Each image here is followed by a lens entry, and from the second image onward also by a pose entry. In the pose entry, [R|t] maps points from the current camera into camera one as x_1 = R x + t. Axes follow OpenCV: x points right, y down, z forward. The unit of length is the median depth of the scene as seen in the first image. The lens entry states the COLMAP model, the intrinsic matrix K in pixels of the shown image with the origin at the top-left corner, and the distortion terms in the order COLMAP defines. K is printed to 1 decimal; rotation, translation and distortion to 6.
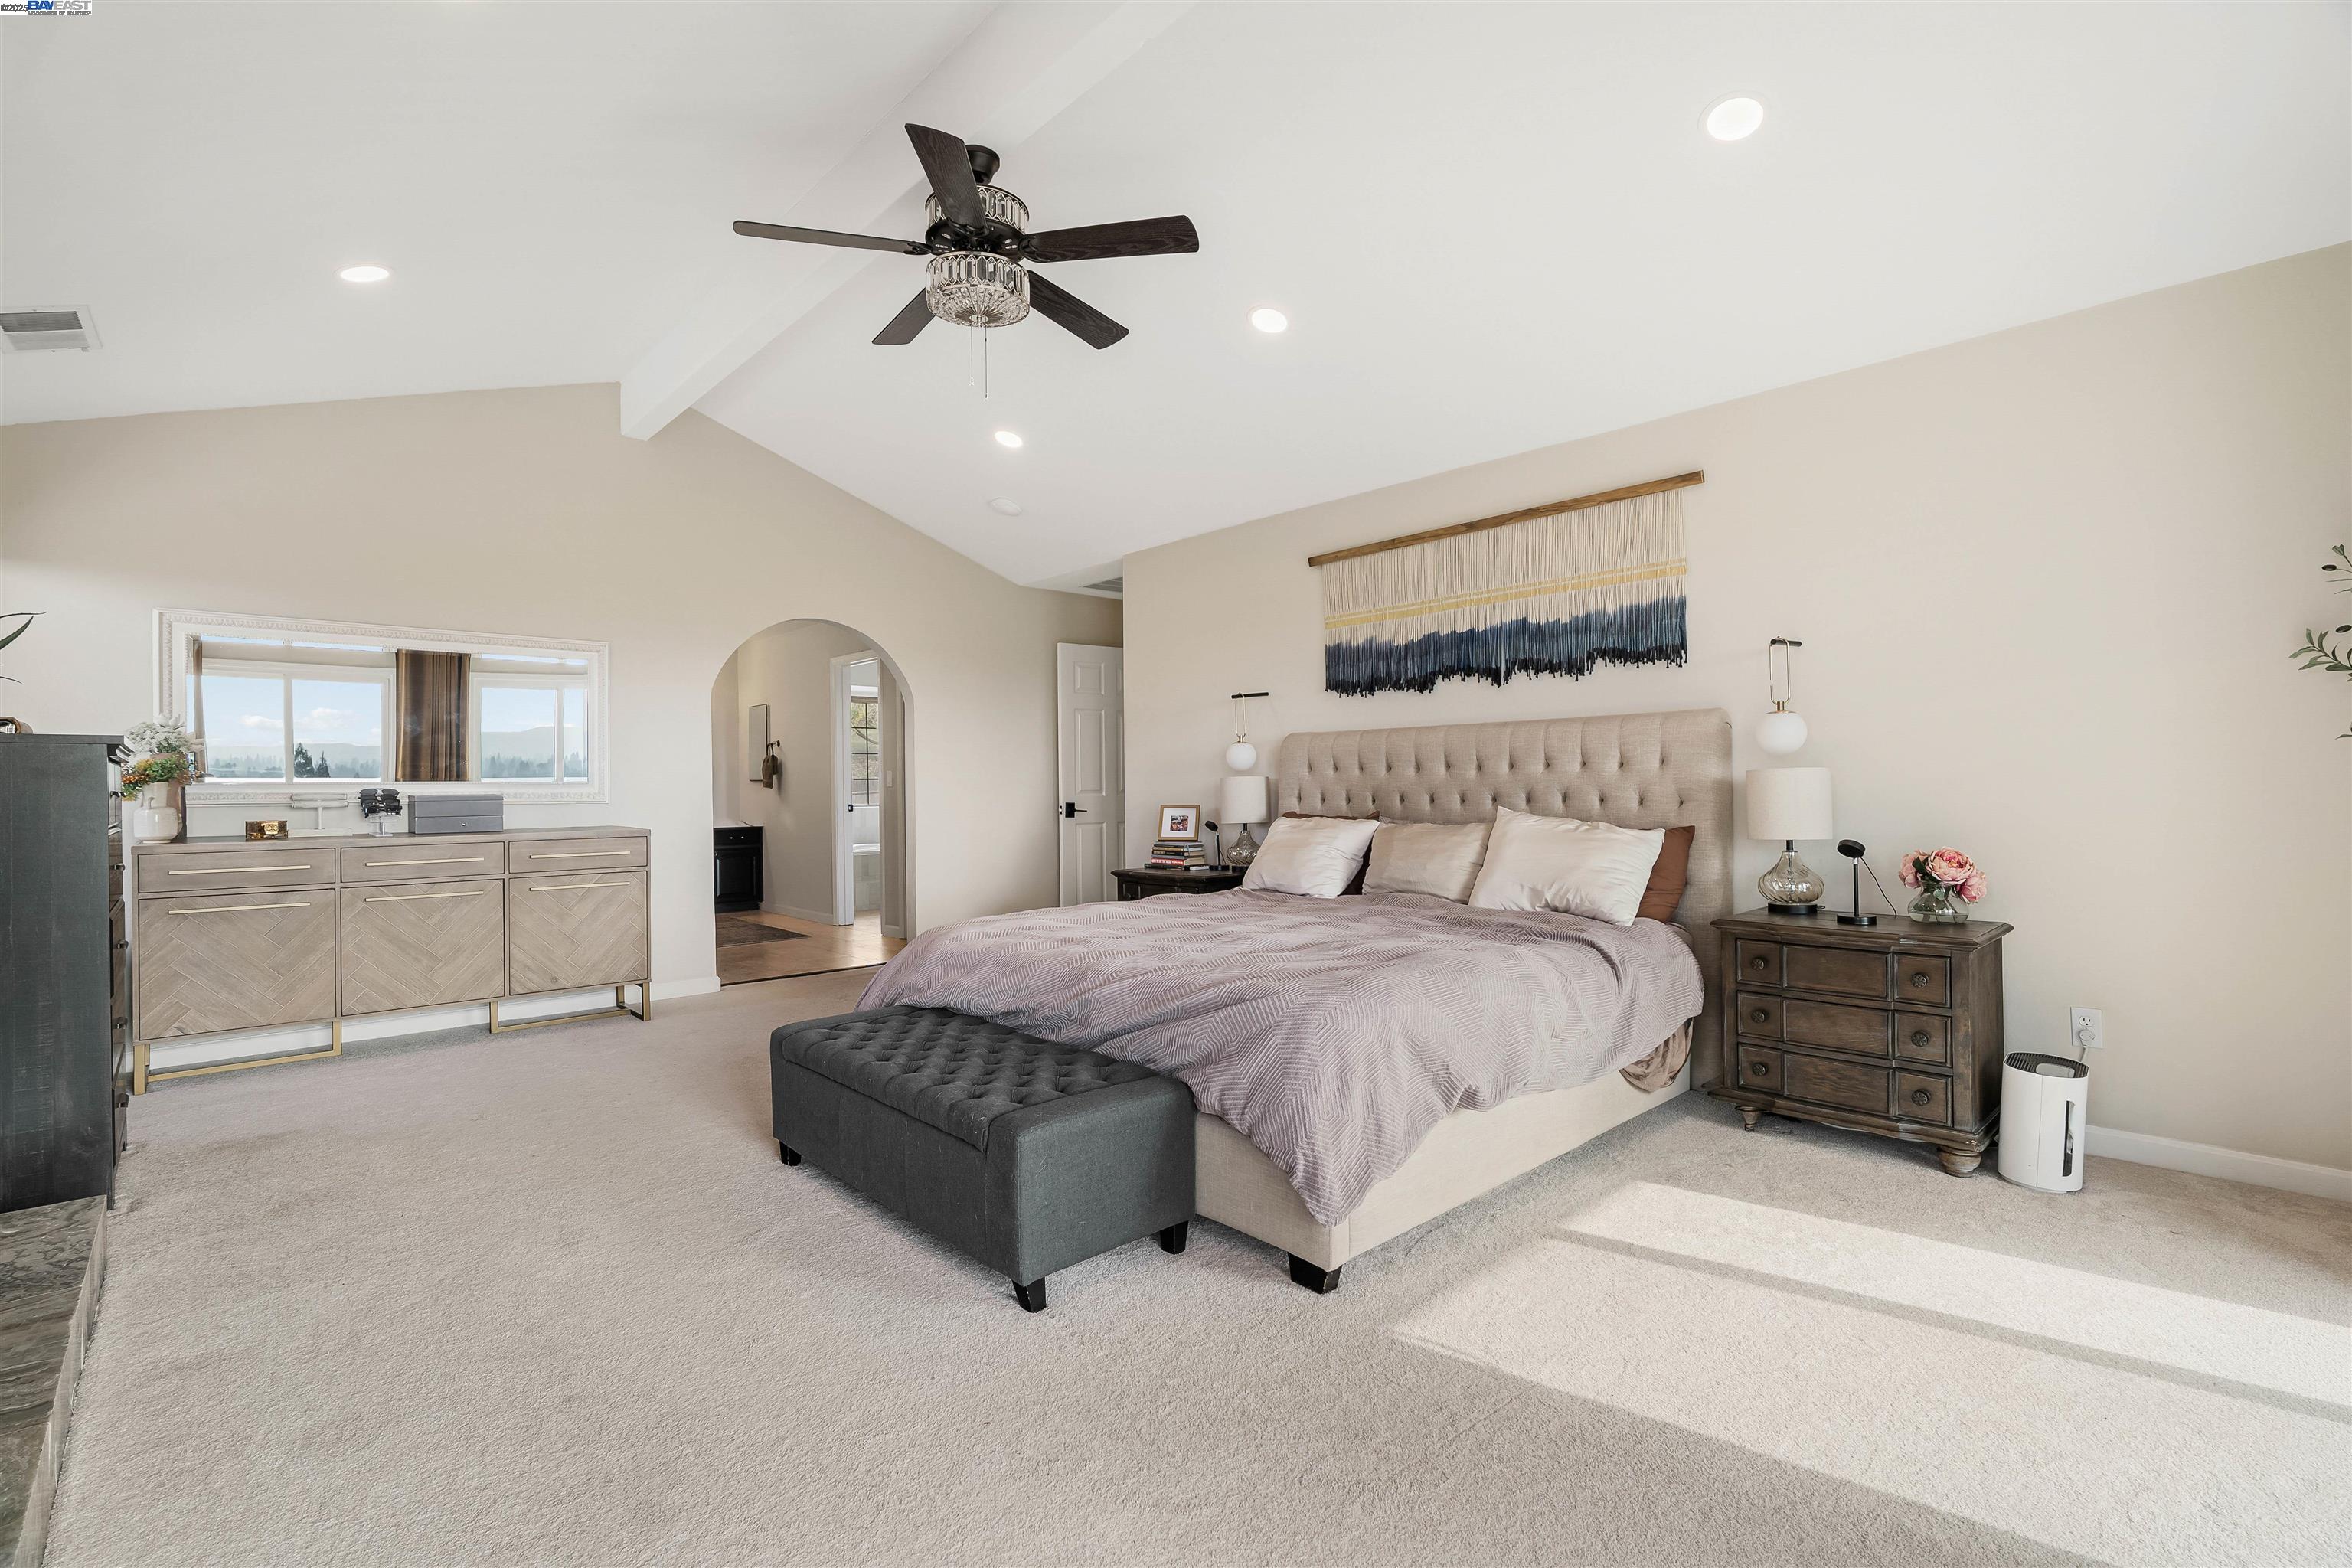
lens RADIAL K [[1064.8, 0, 1174.1], [0, 1064.8, 792.7], [0, 0, 1]] dist [-0.010725, 0.000756]
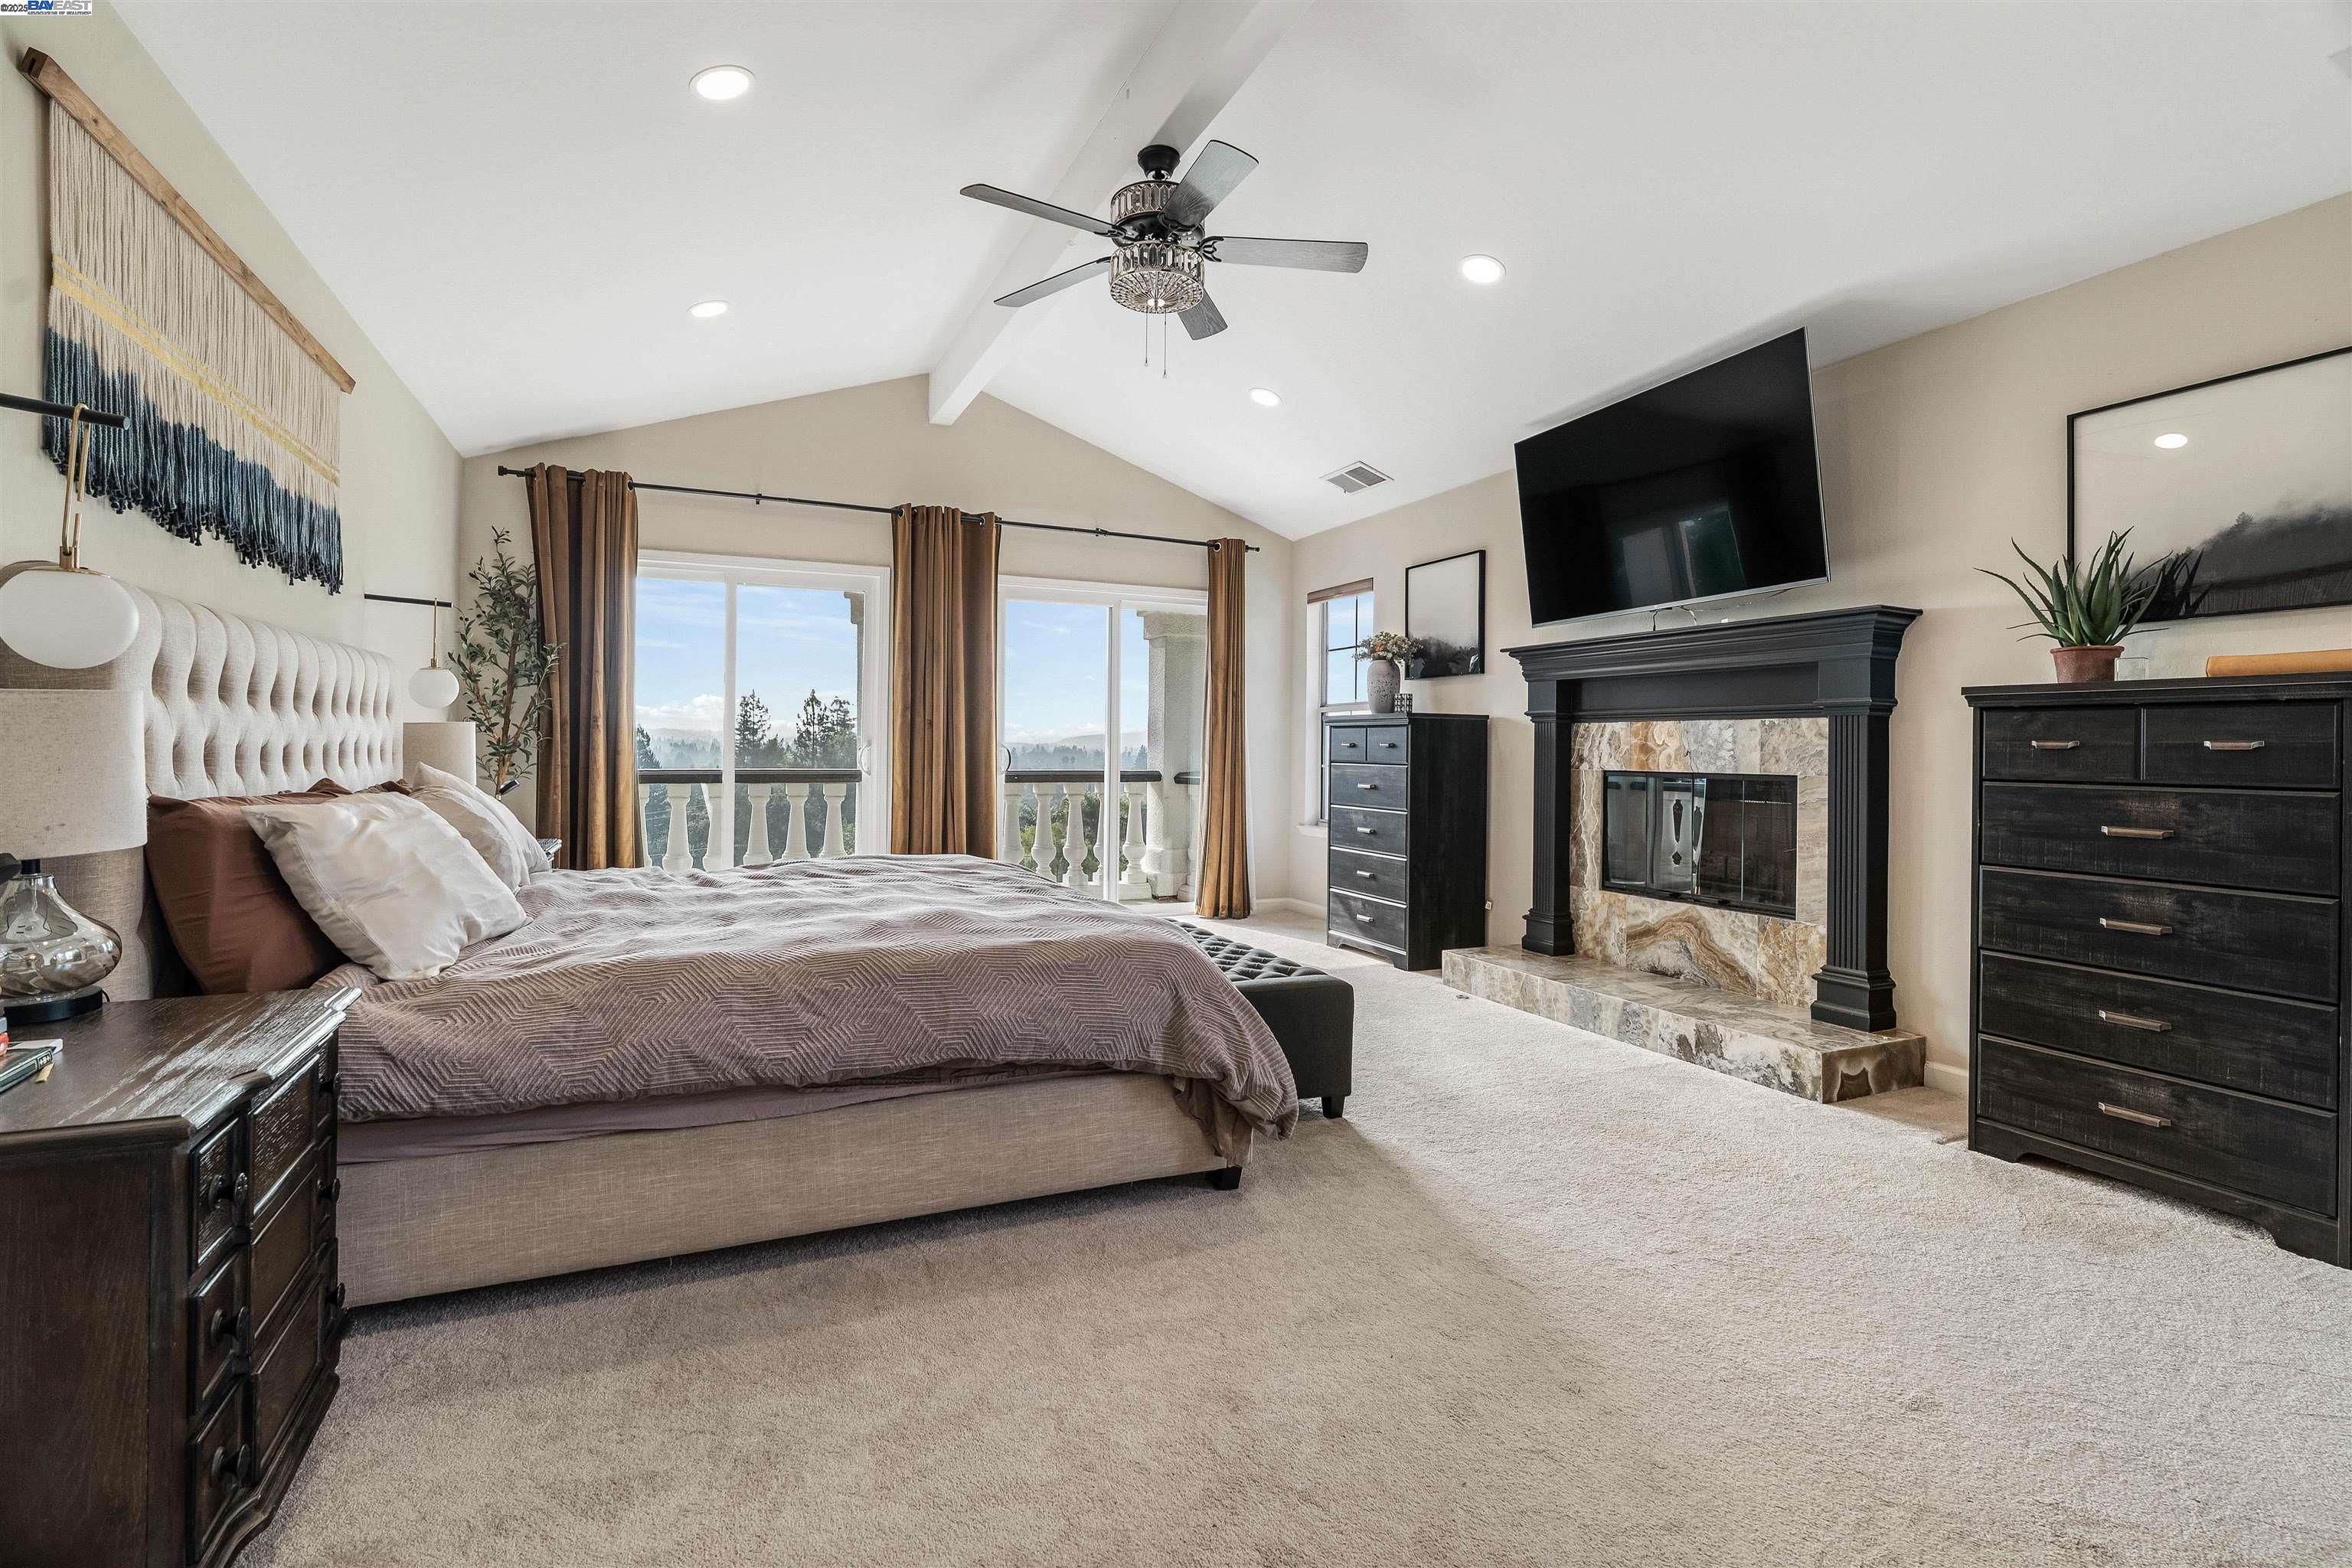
lens RADIAL K [[1086.9, 0, 1179.8], [0, 1086.9, 759.2], [0, 0, 1]] dist [-0.011680, 0.000690]
pose [[-0.950070, -0.012347, 0.311791, -0.369919], [-0.009199, 0.999891, 0.011565, -0.004052], [-0.311900, 0.008120, -0.950080, 1.369986]]
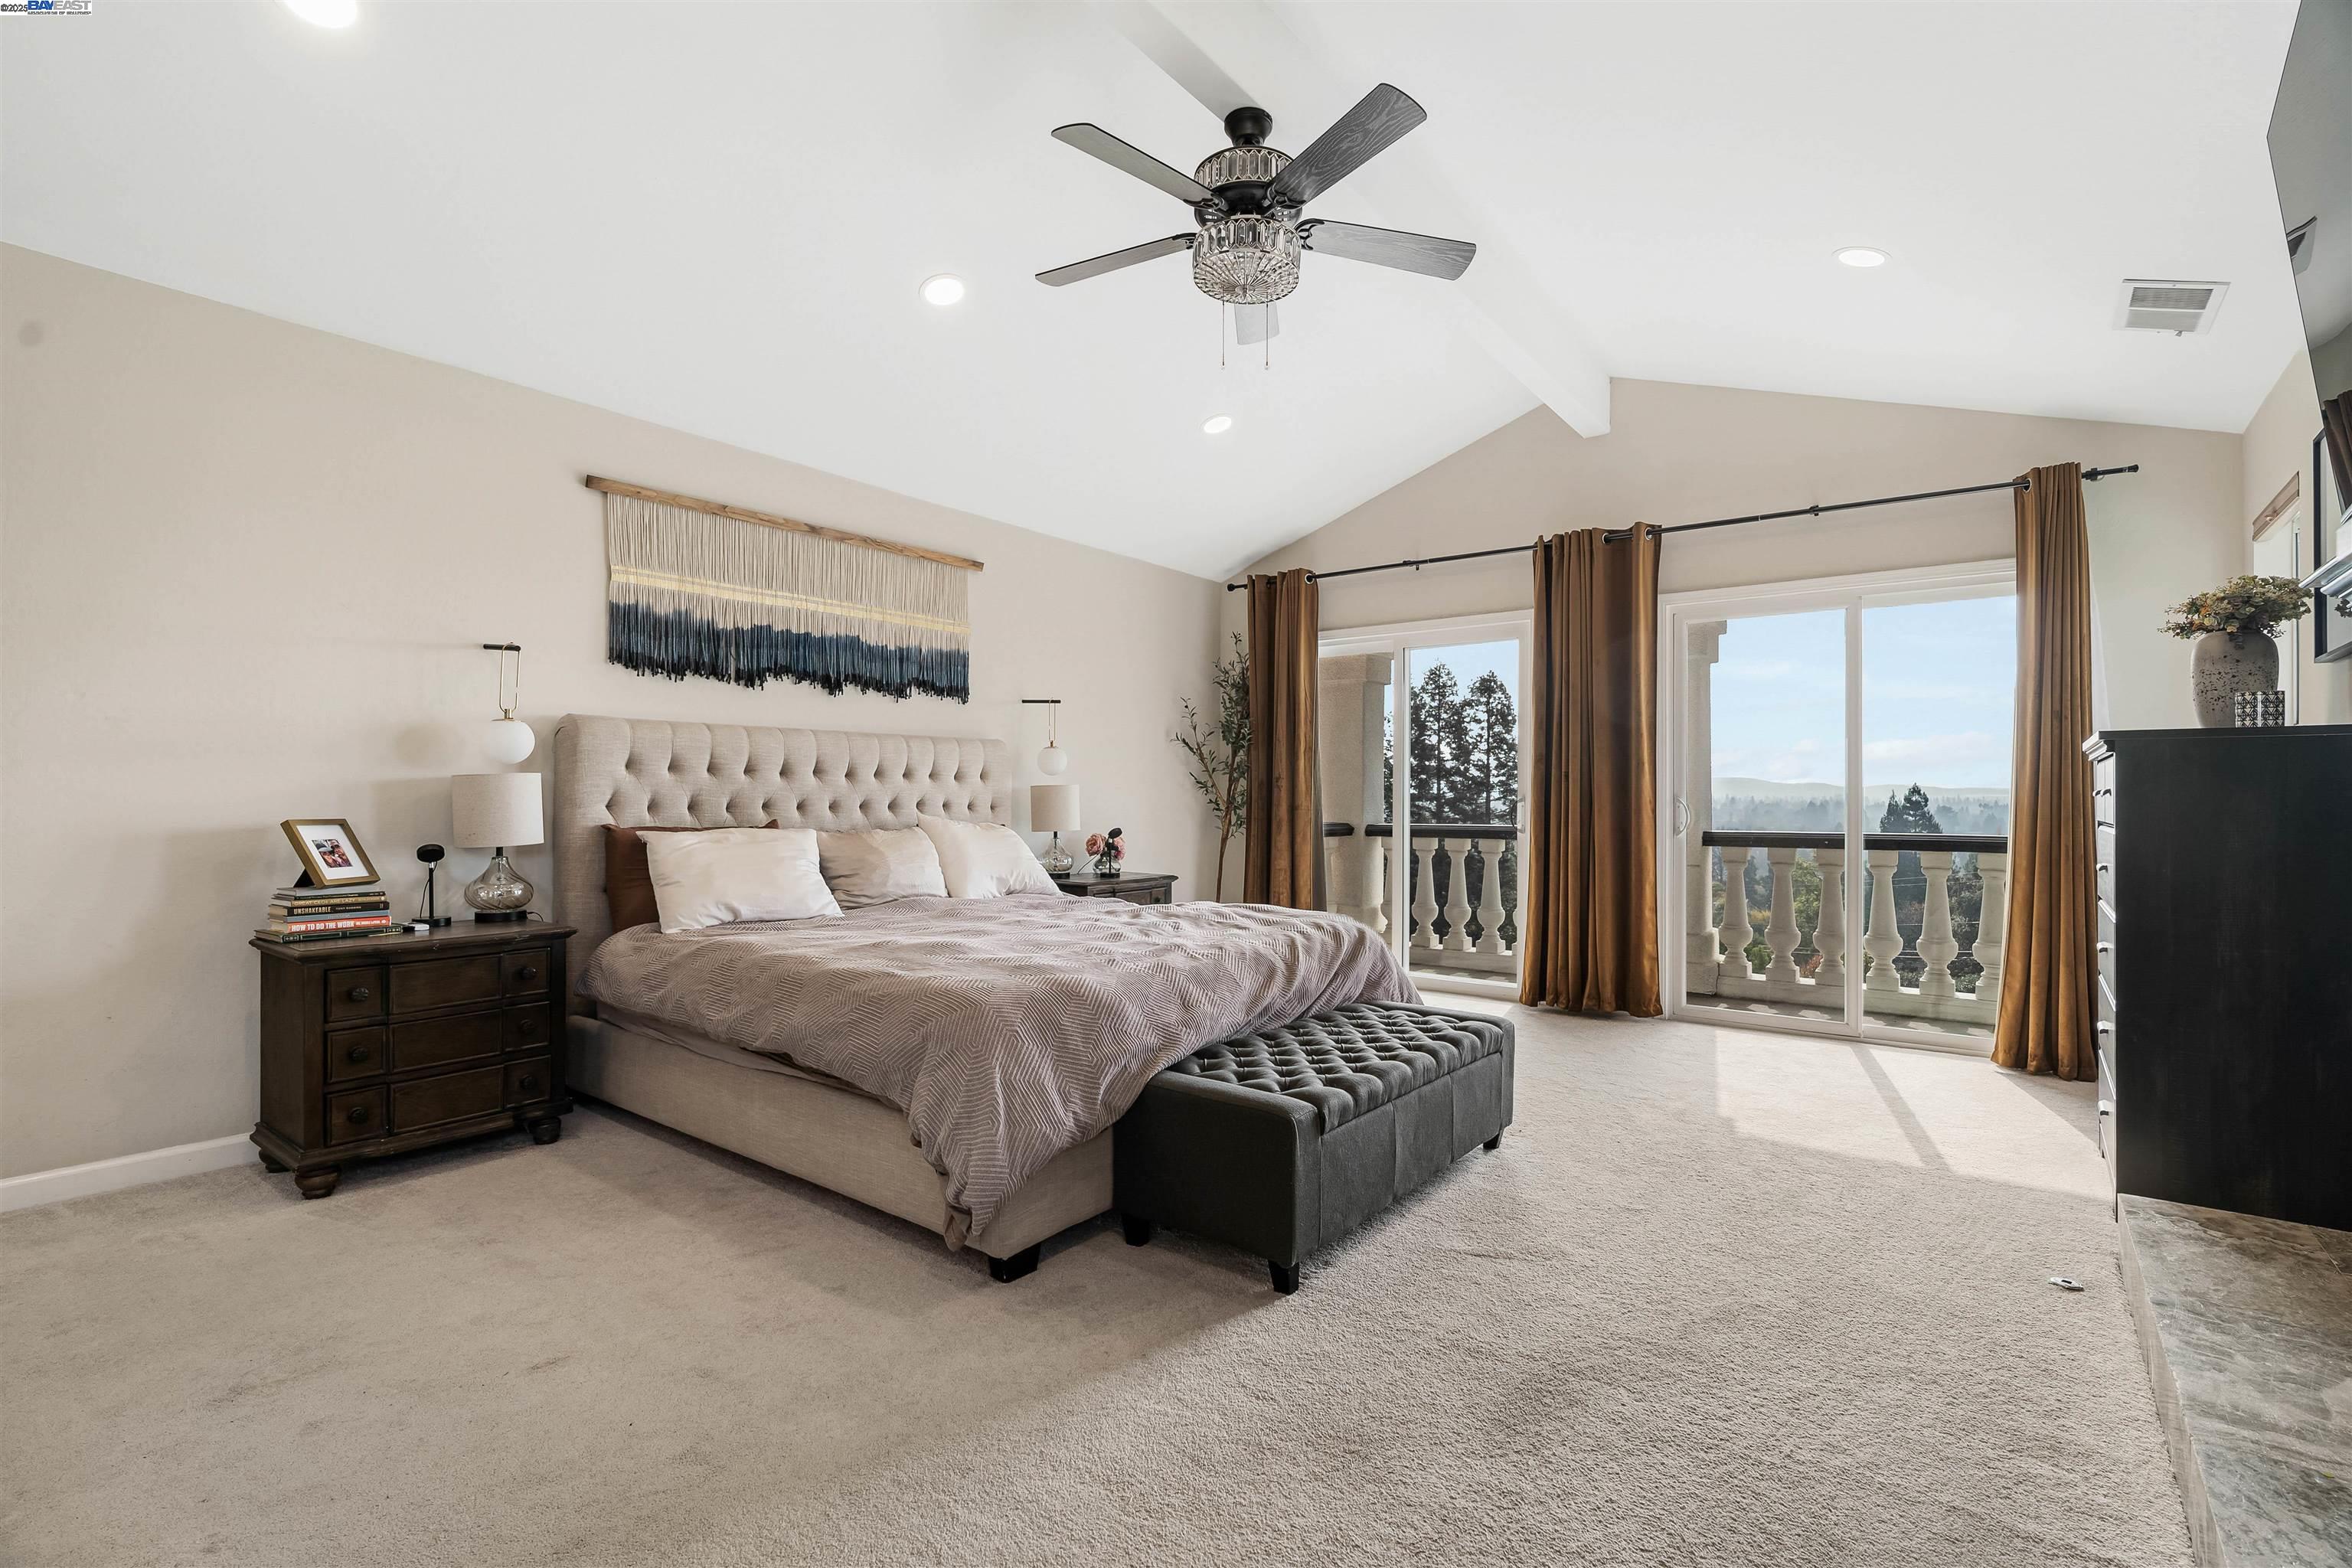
lens RADIAL K [[1064.8, 0, 1174.1], [0, 1064.8, 792.7], [0, 0, 1]] dist [-0.010725, 0.000756]
pose [[-0.164093, 0.006206, 0.986425, -0.737754], [-0.004888, 0.999963, -0.007104, -0.000483], [-0.986433, -0.005987, -0.164057, 0.817085]]
